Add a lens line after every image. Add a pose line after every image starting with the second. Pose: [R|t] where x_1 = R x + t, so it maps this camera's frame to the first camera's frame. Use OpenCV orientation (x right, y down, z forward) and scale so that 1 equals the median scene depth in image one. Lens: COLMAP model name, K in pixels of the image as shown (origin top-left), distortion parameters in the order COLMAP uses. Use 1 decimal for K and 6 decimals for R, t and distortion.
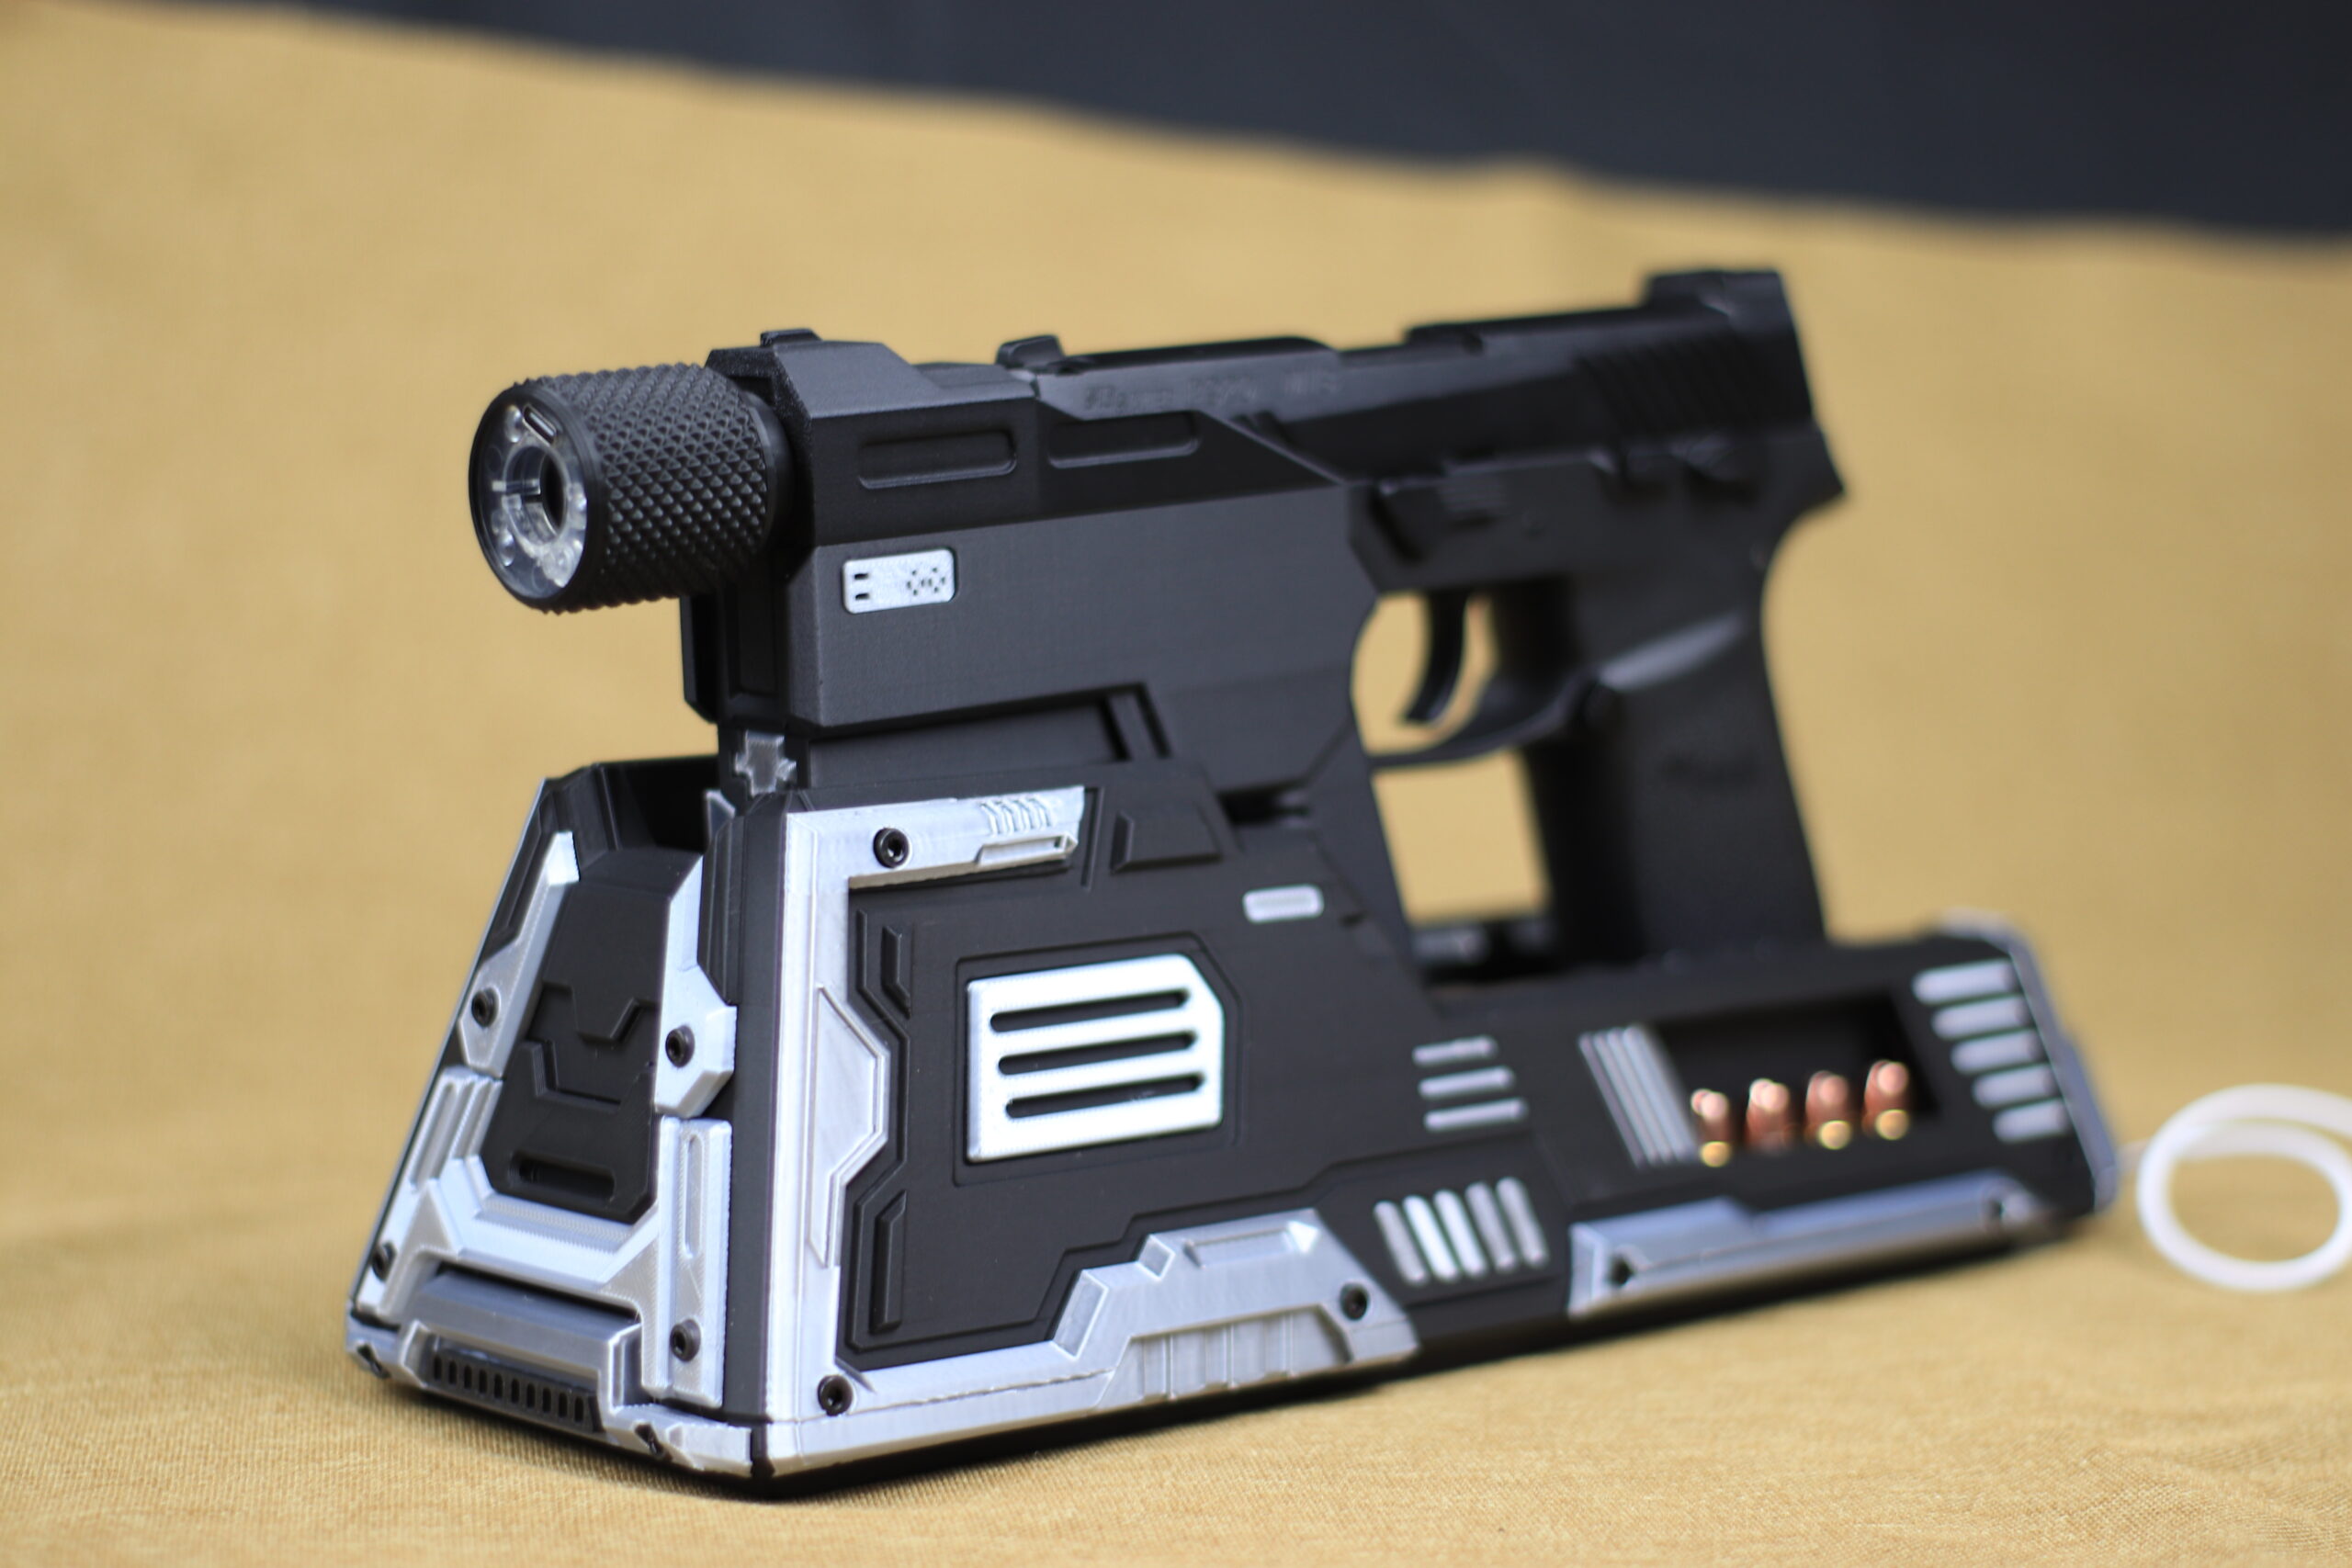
lens RADIAL K [[5598.0, 0, 1187.4], [0, 5598.0, 772.8], [0, 0, 1]] dist [-0.150222, 0.000000]
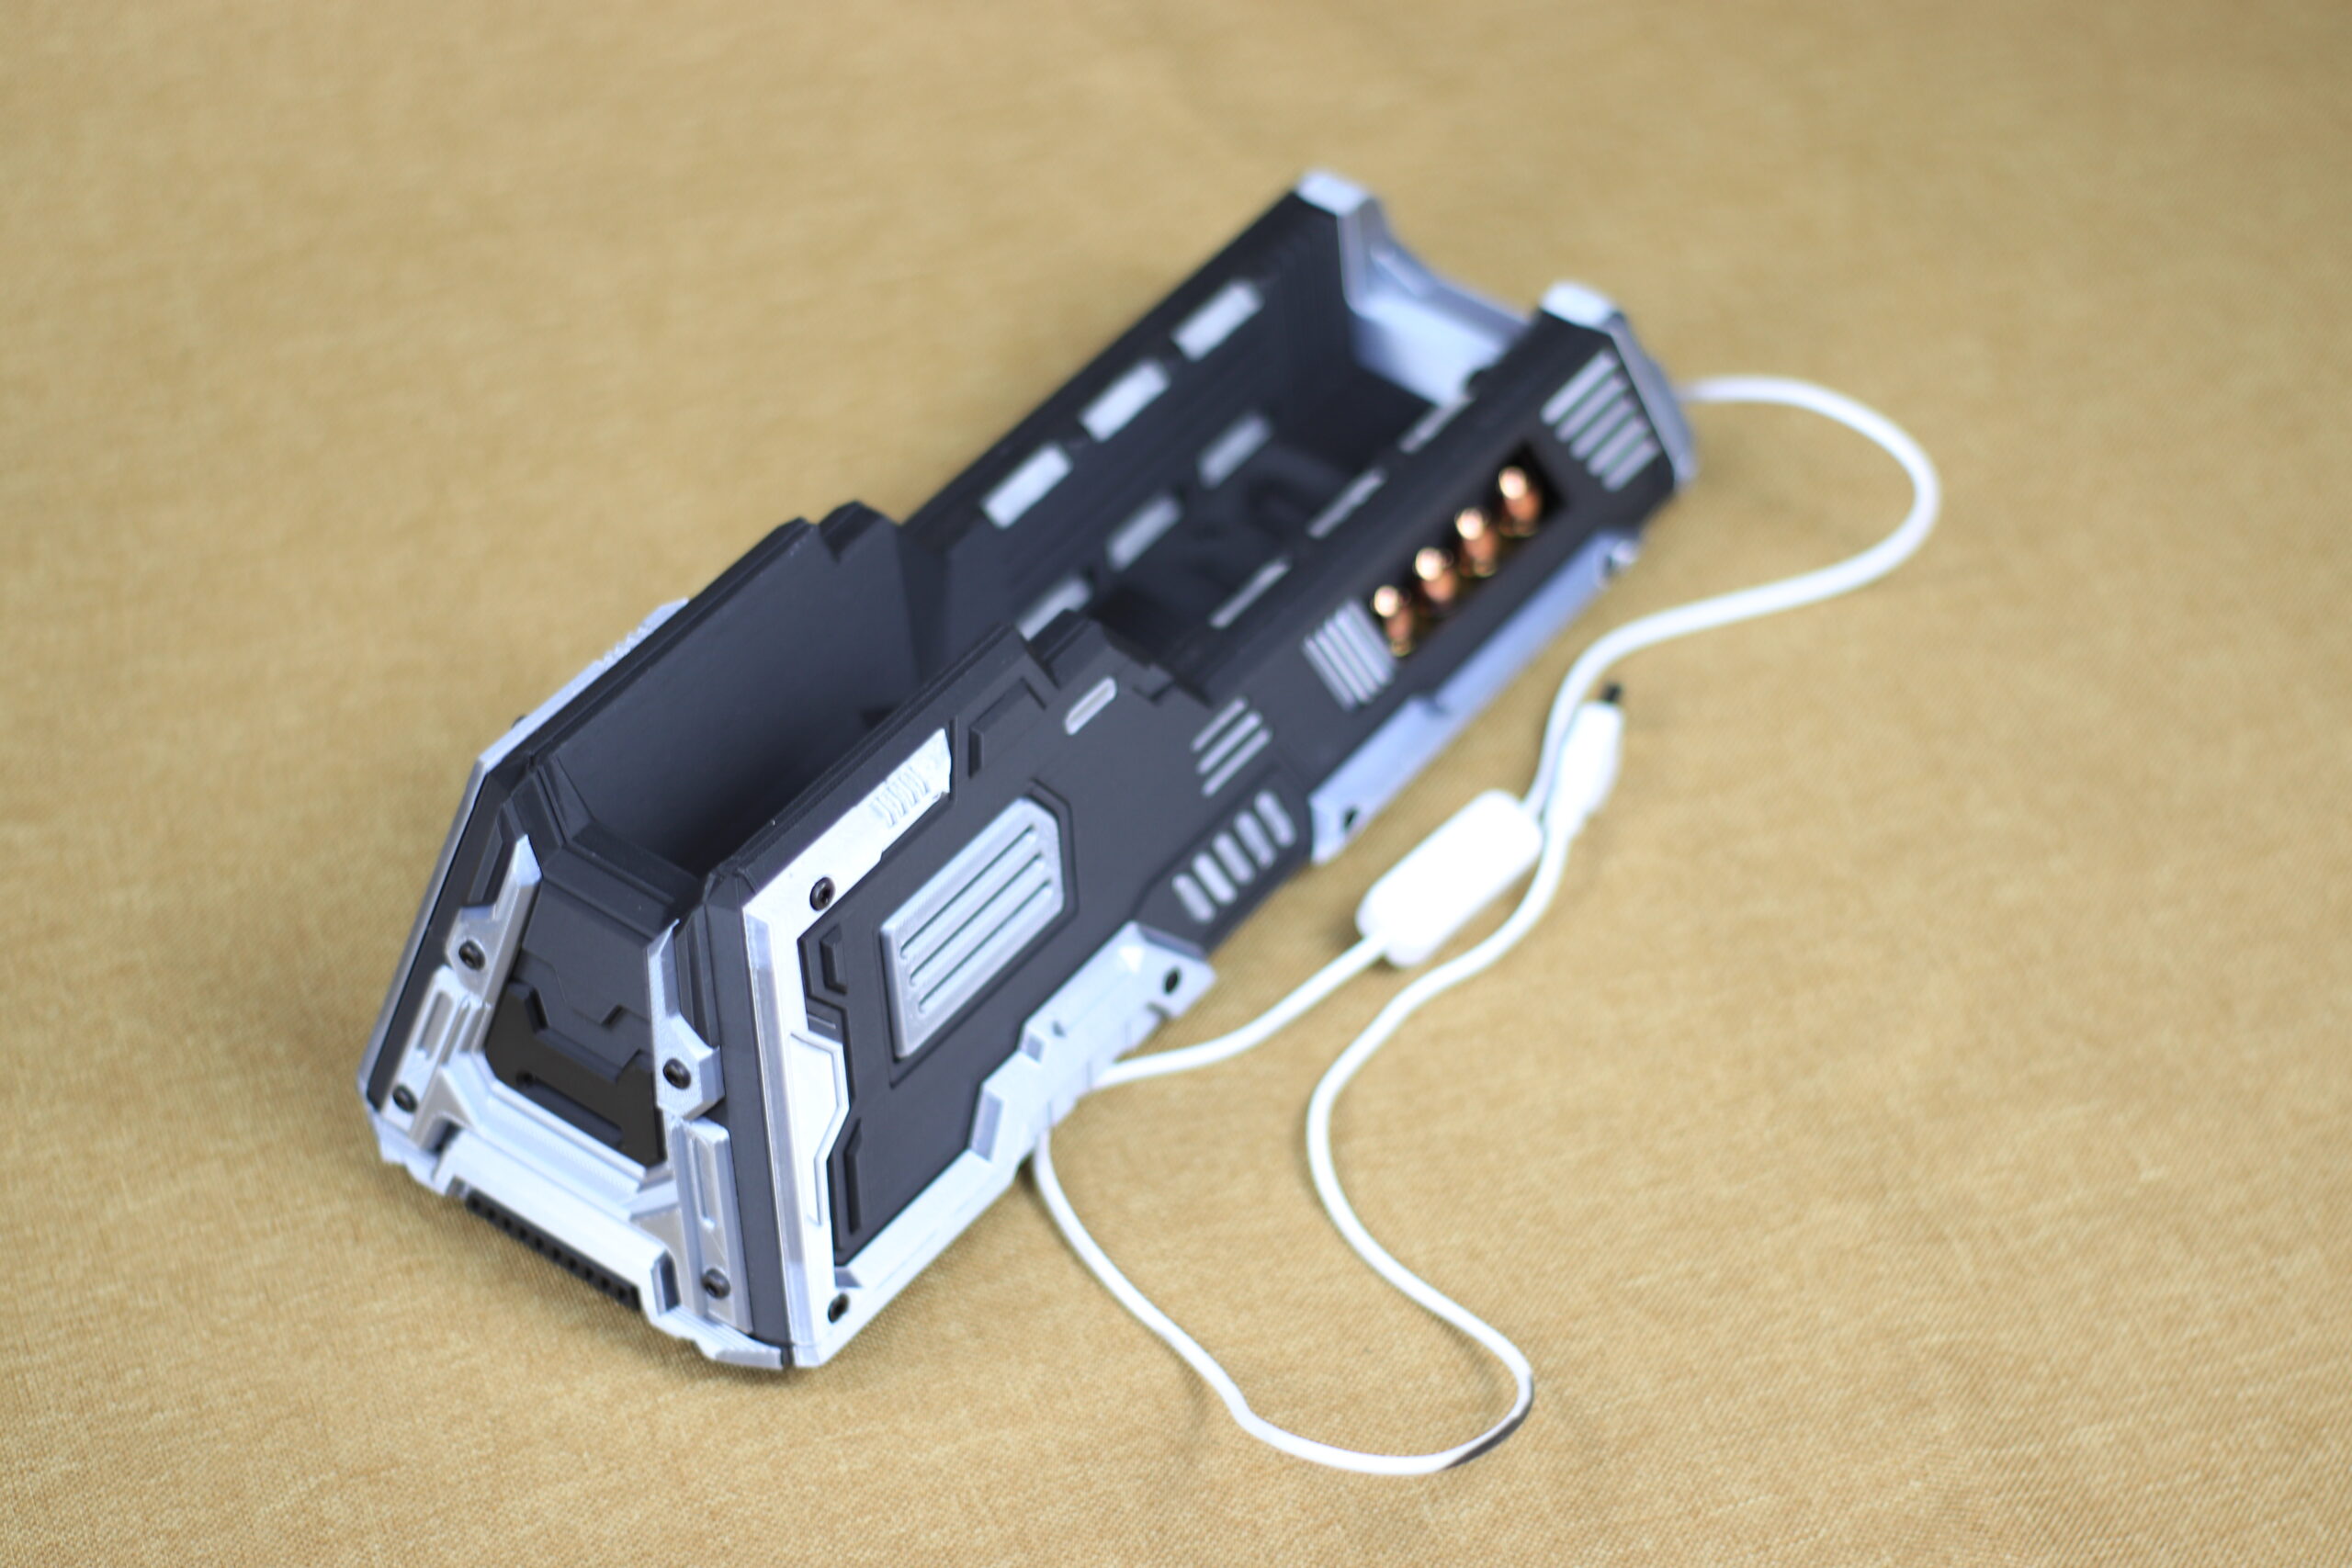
lens RADIAL K [[5598.0, 0, 1175.8], [0, 5598.0, 783.7], [0, 0, 1]] dist [-0.150222, 0.000000]
pose [[0.979980, -0.152255, 0.128285, -0.126031], [0.037211, 0.773056, 0.633245, -0.750242], [-0.195587, -0.615794, 0.763245, 0.068249]]
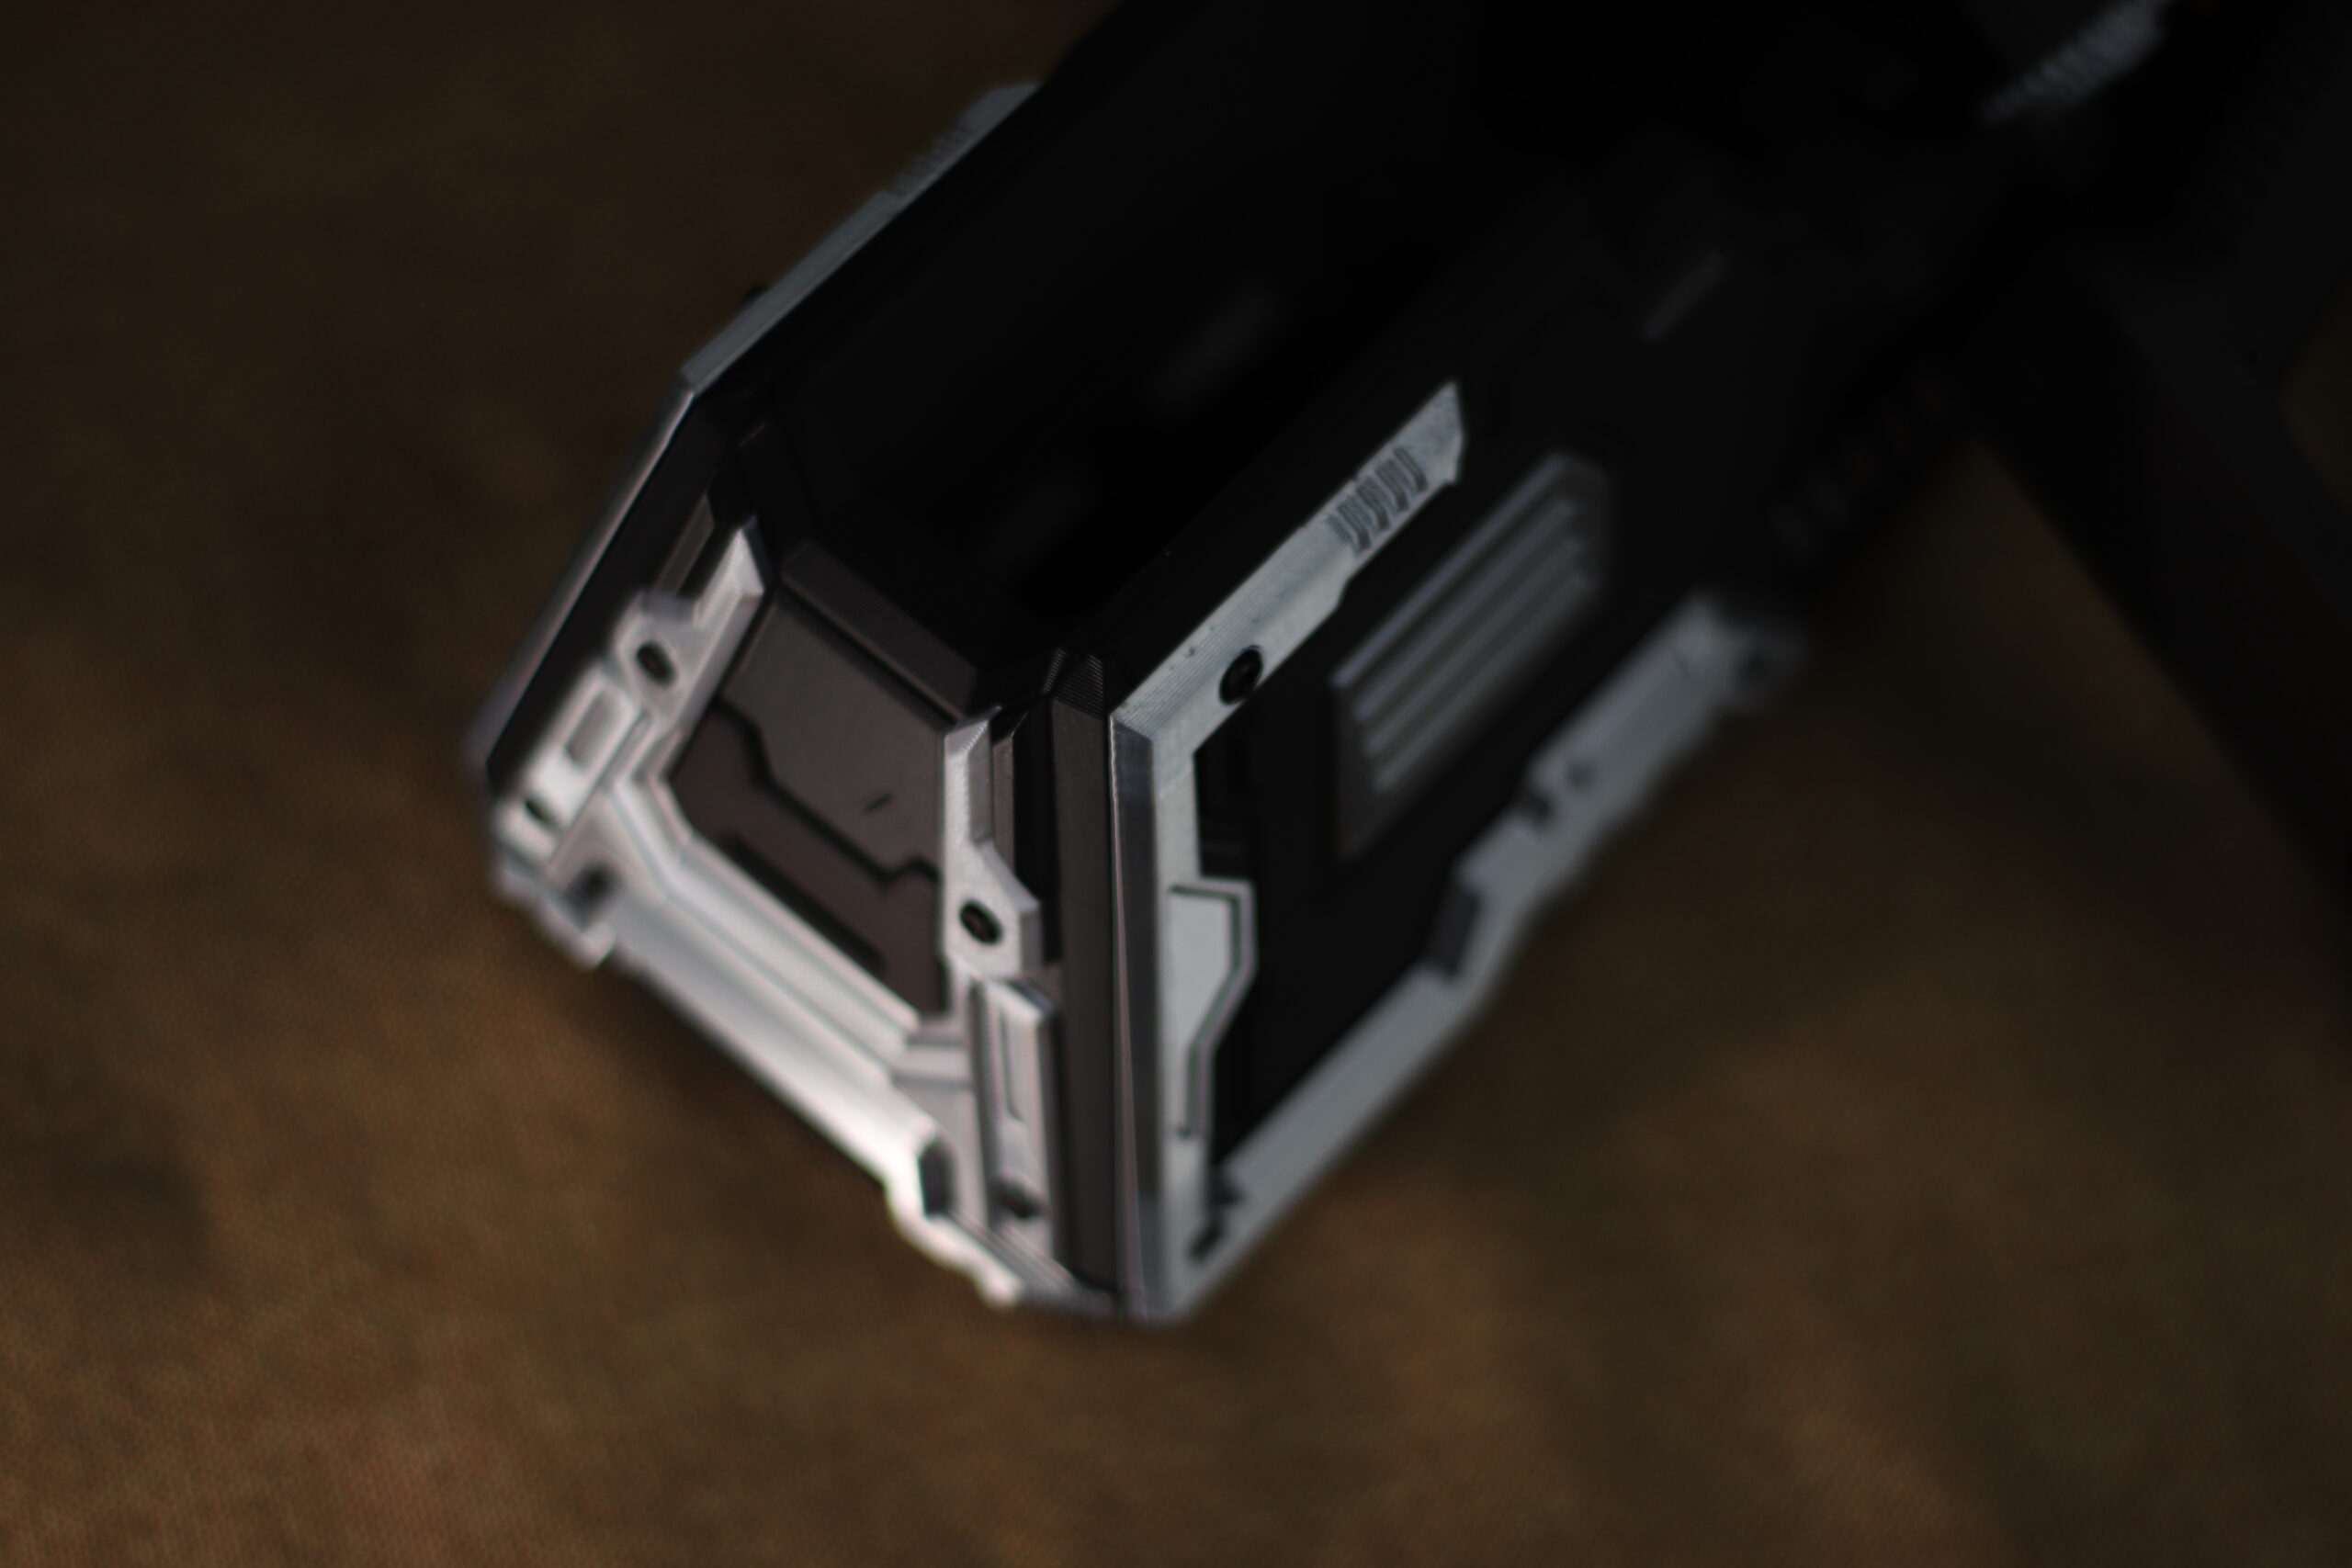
lens RADIAL K [[5598.0, 0, 1172.8], [0, 5598.0, 779.6], [0, 0, 1]] dist [-0.150222, 0.000000]
pose [[0.992607, -0.103199, 0.063880, -0.106622], [0.005019, 0.560774, 0.827954, -0.568931], [-0.121266, -0.821512, 0.557147, 0.563770]]
